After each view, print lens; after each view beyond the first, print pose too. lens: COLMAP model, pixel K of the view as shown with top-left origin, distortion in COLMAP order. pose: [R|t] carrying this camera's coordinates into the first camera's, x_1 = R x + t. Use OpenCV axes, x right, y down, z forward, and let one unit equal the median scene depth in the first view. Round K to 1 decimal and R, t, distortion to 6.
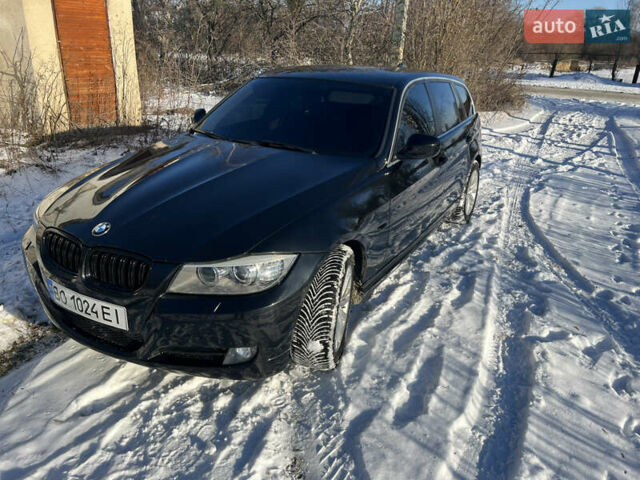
lens RADIAL K [[478.0, 0, 320.0], [0, 478.0, 240.0], [0, 0, 1]] dist [0.055483, -0.064911]
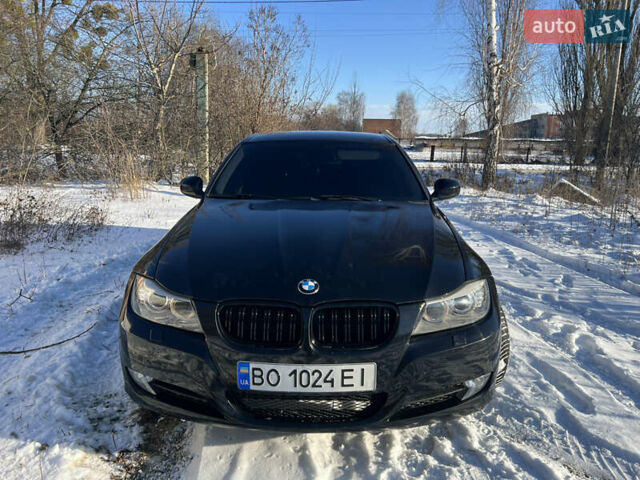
lens RADIAL K [[478.0, 0, 320.0], [0, 478.0, 240.0], [0, 0, 1]] dist [0.055483, -0.064911]
pose [[0.876893, -0.117013, 0.466226, -0.853139], [0.193443, 0.973816, -0.119424, 0.002600], [-0.440045, 0.194910, 0.876568, 0.202661]]
